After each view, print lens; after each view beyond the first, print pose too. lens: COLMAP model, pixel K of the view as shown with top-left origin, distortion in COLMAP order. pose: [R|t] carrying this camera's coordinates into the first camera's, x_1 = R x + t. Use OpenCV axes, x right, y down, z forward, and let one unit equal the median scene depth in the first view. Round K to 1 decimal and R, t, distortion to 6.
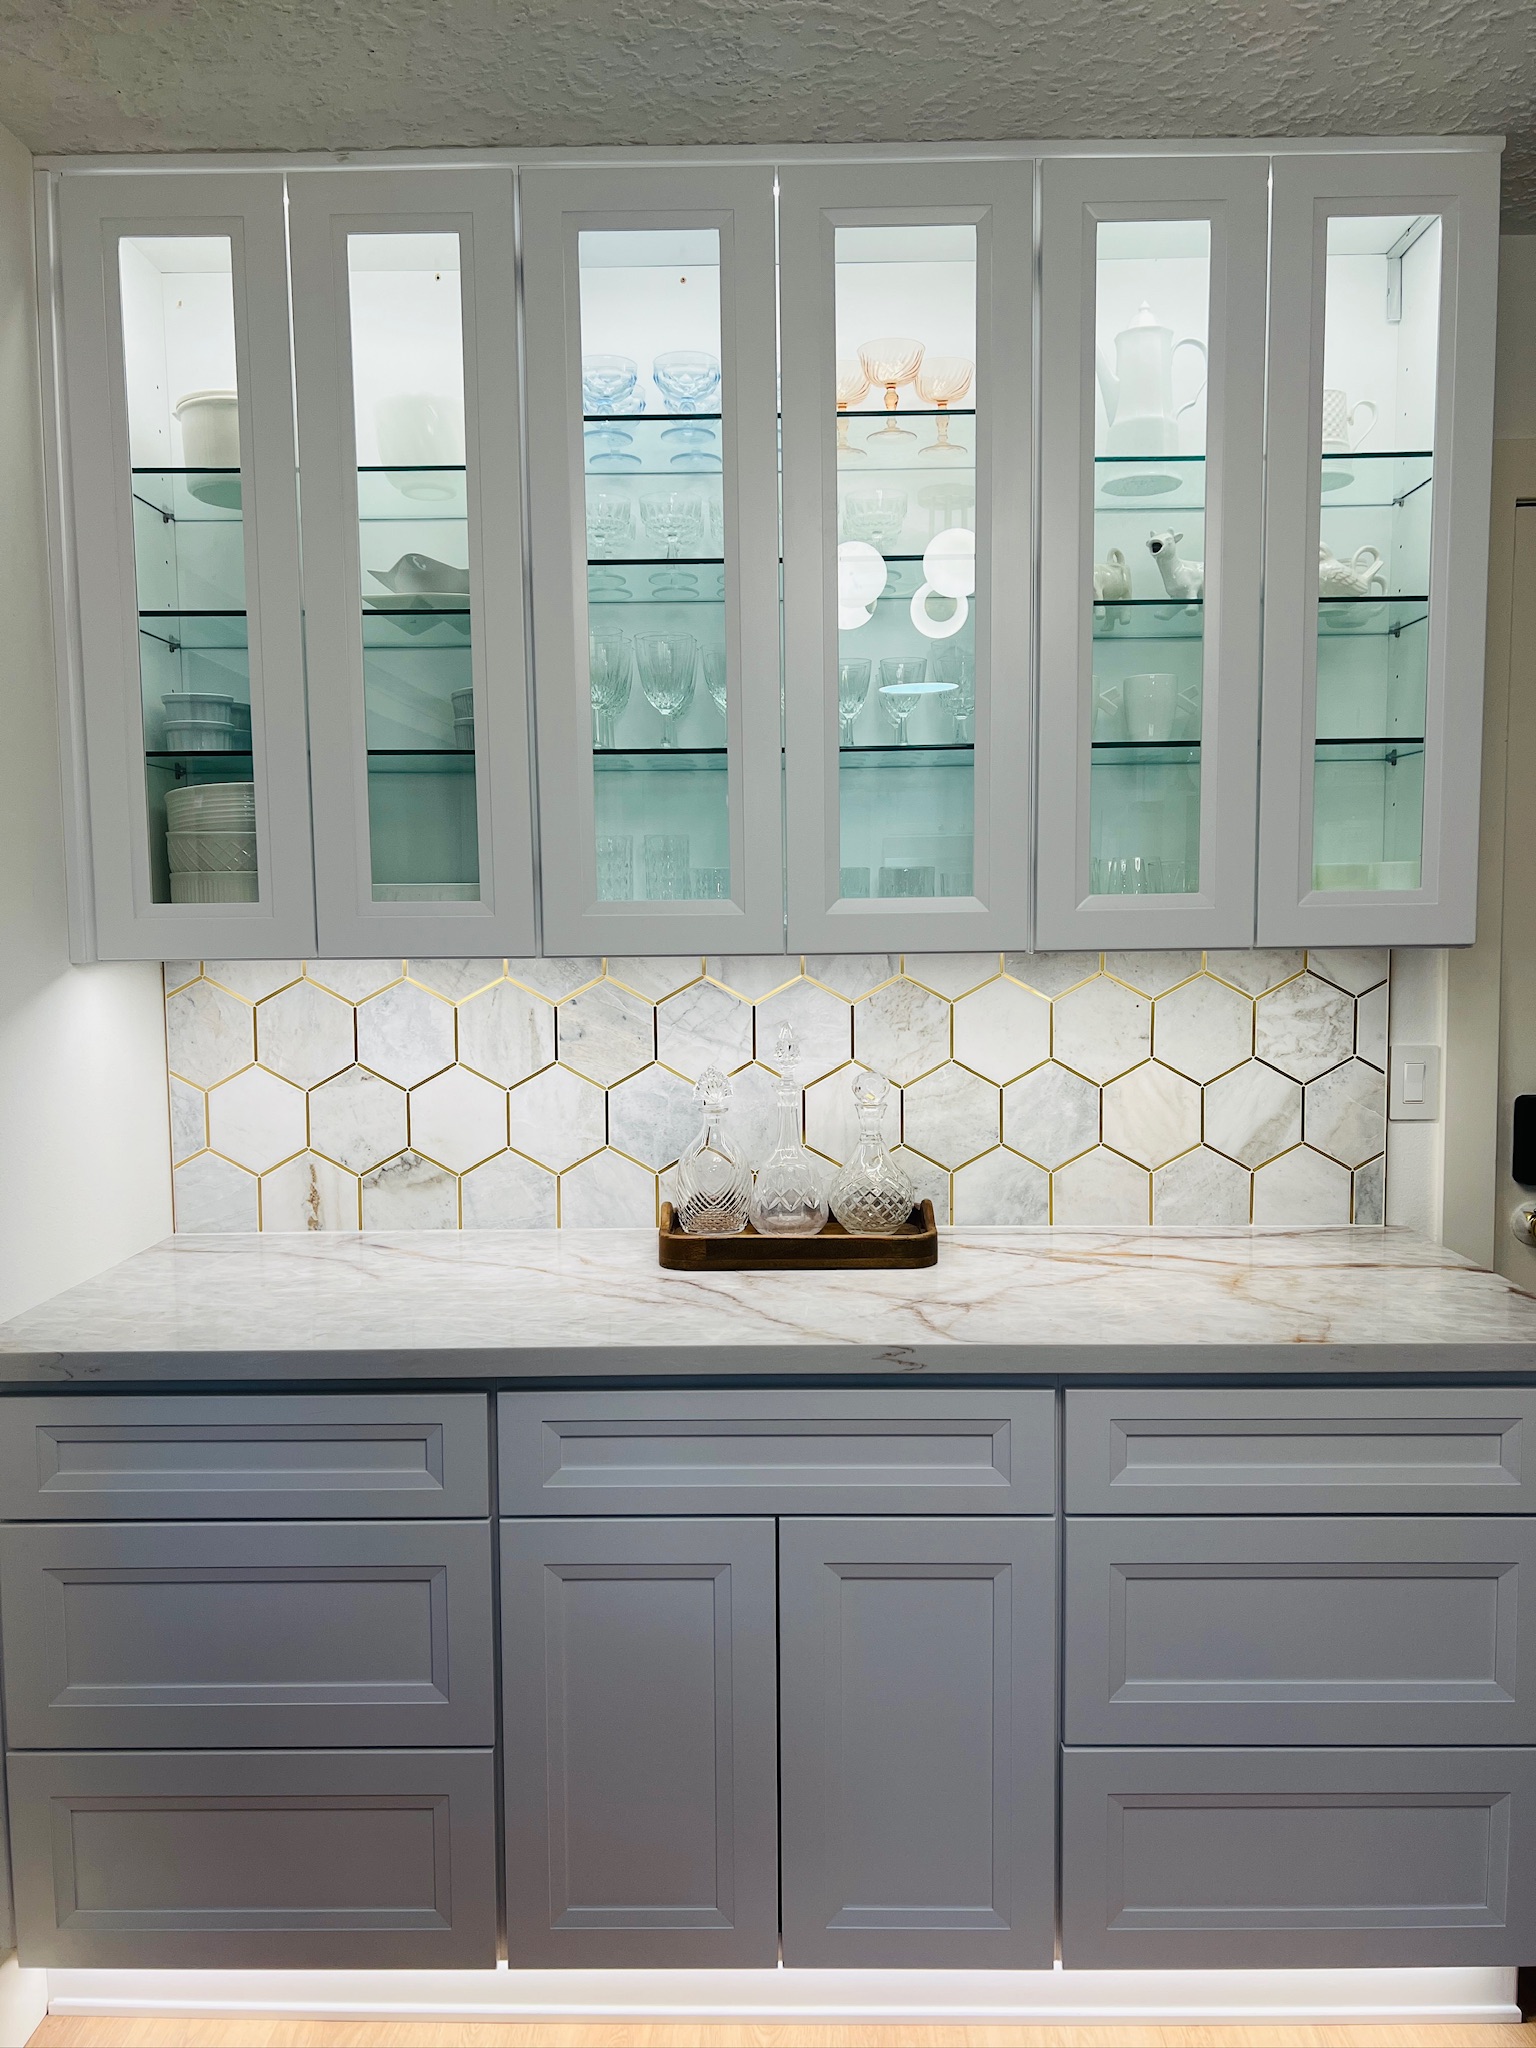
lens RADIAL K [[1545.2, 0, 766.8], [0, 1545.2, 1015.1], [0, 0, 1]] dist [0.042103, -0.018071]
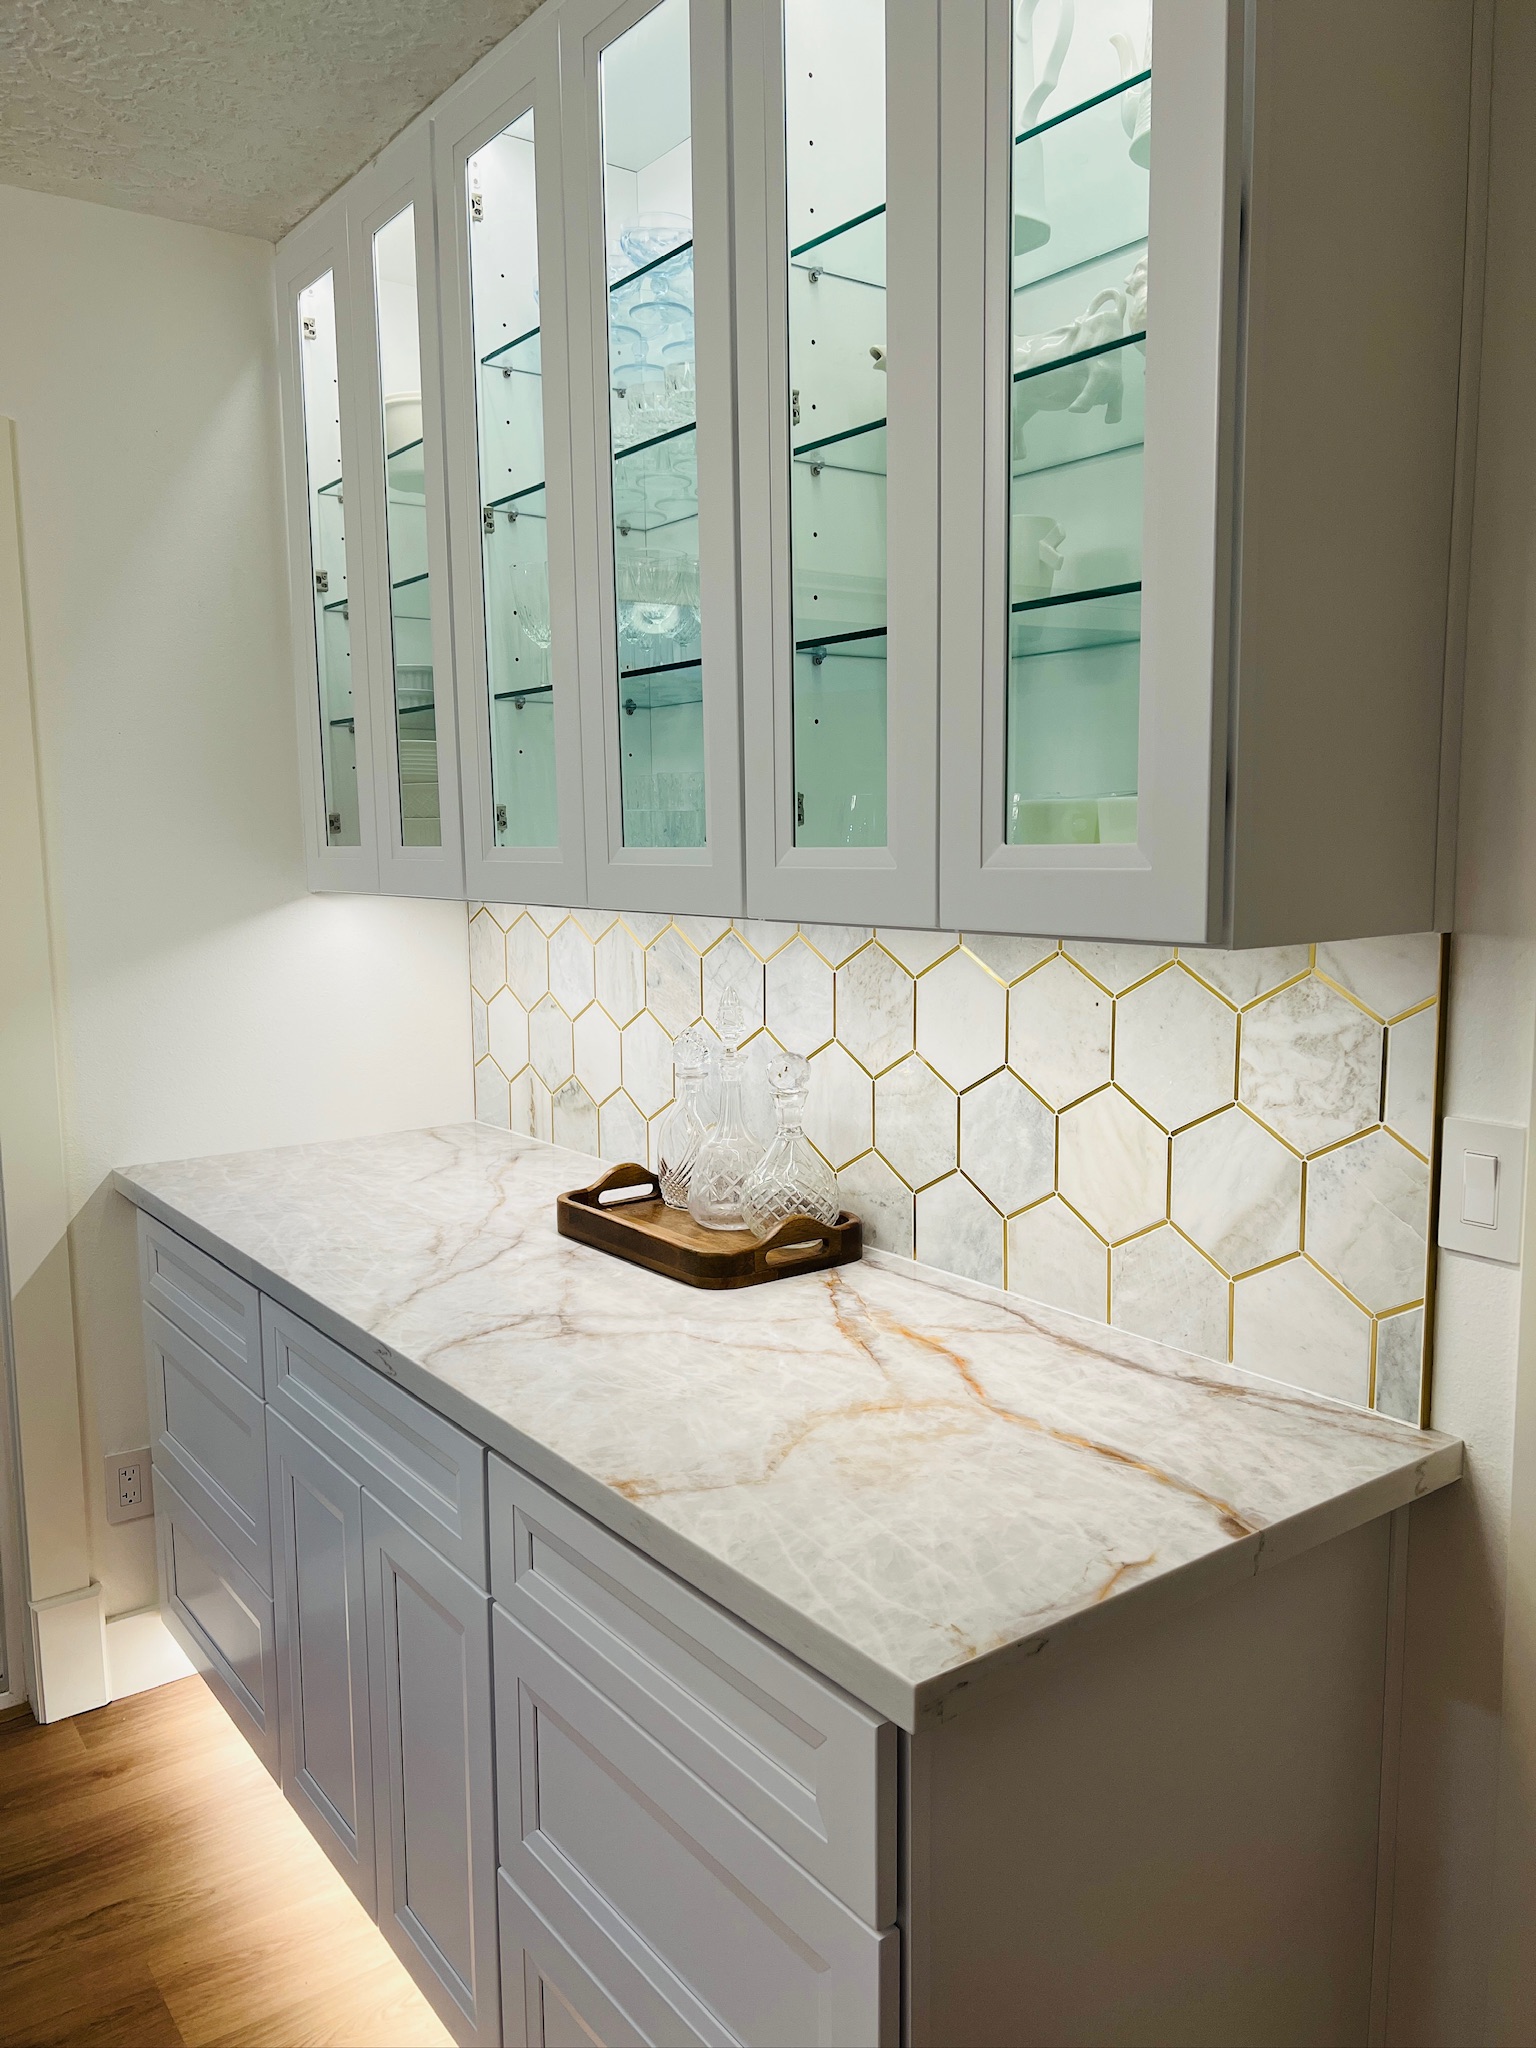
lens RADIAL K [[1545.2, 0, 744.7], [0, 1545.2, 984.8], [0, 0, 1]] dist [0.042103, -0.018071]
pose [[0.598167, 0.081199, -0.797247, 0.693720], [-0.049167, 0.996698, 0.064624, -0.051384], [0.799861, 0.000543, 0.600185, 0.462180]]
